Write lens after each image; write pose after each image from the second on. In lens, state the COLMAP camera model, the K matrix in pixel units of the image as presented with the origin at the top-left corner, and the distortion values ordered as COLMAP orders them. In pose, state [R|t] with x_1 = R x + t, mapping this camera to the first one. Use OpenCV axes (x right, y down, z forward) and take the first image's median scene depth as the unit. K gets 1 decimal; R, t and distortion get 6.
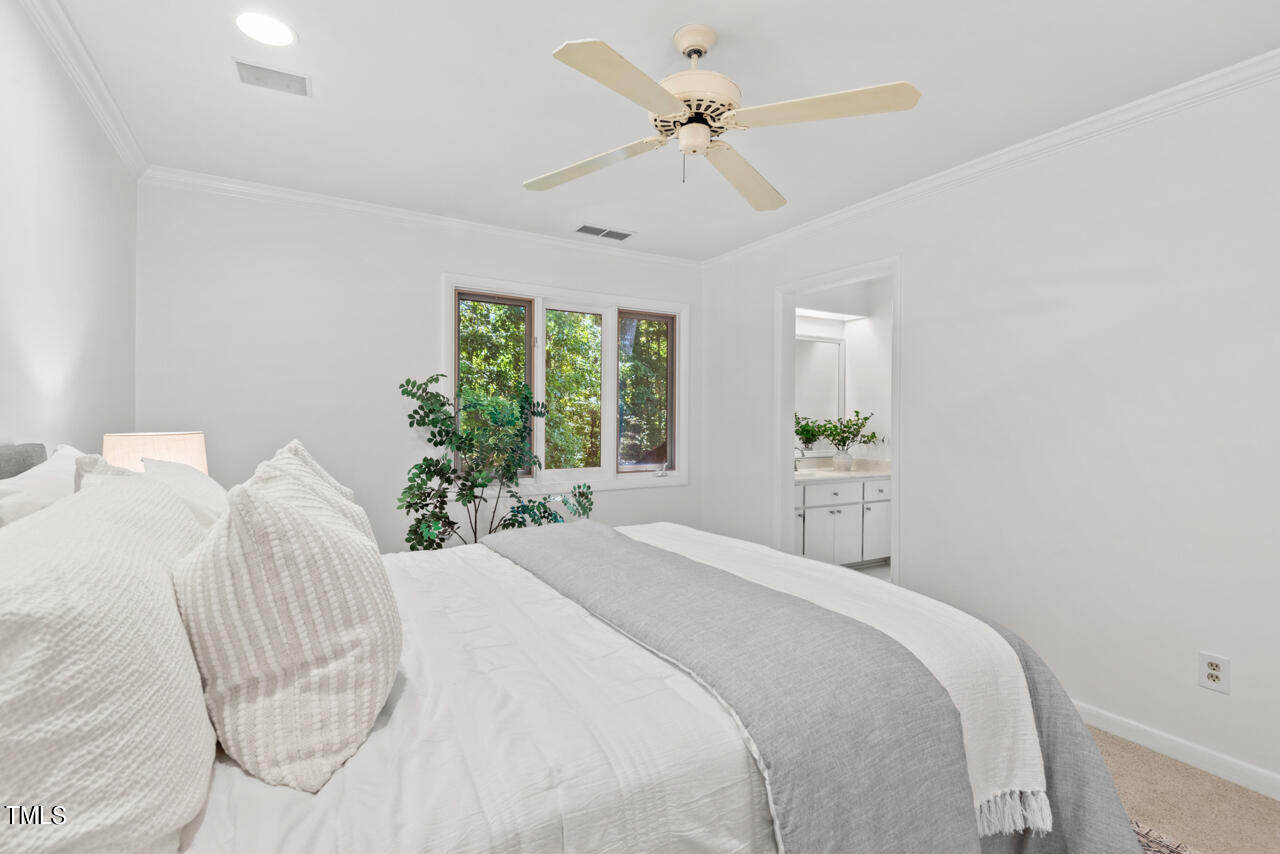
lens RADIAL K [[582.5, 0, 639.0], [0, 582.5, 420.6], [0, 0, 1]] dist [0.001985, -0.000179]
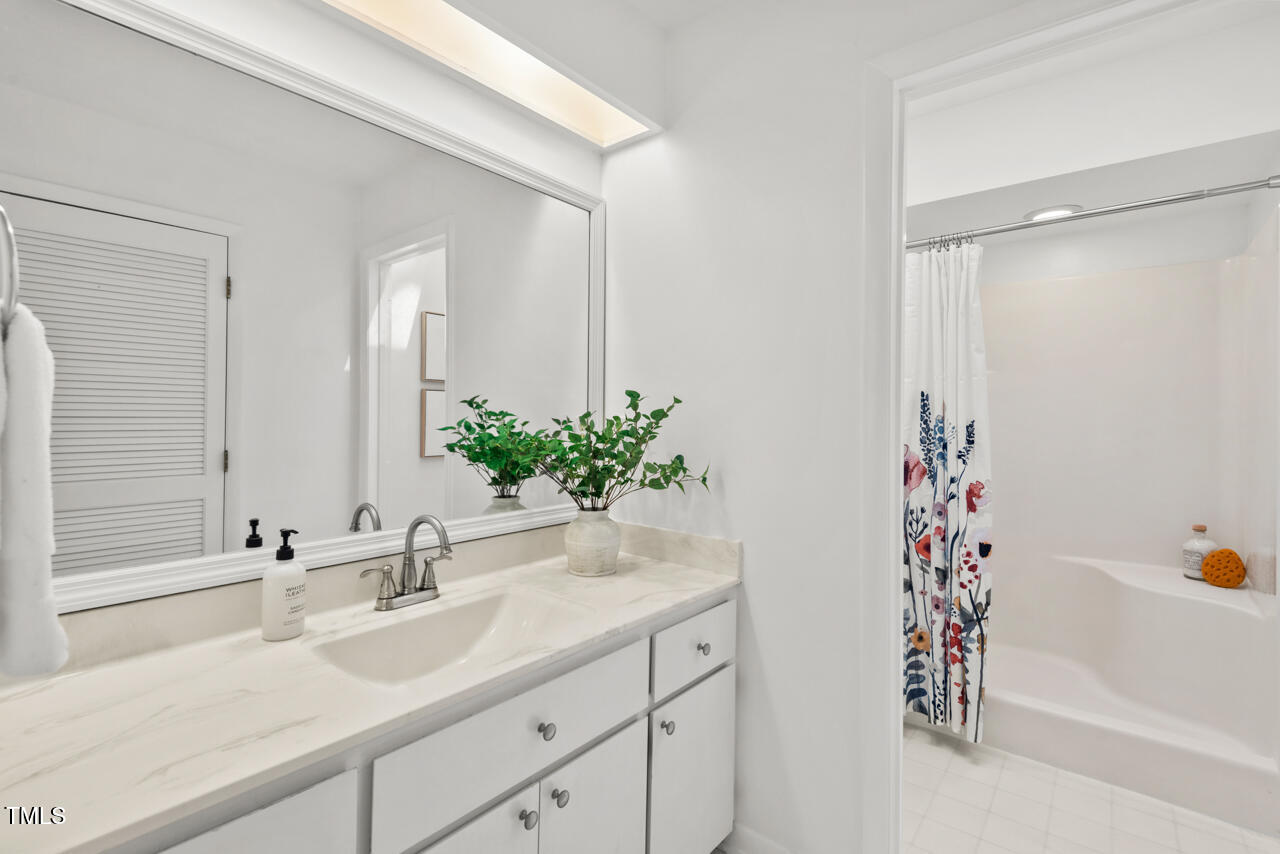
lens RADIAL K [[582.5, 0, 639.0], [0, 582.5, 420.6], [0, 0, 1]] dist [0.001985, -0.000179]
pose [[0.938944, 0.000894, 0.344069, 0.259246], [-0.002649, 0.999986, 0.004632, -0.001733], [-0.344060, -0.005260, 0.938933, 0.677434]]
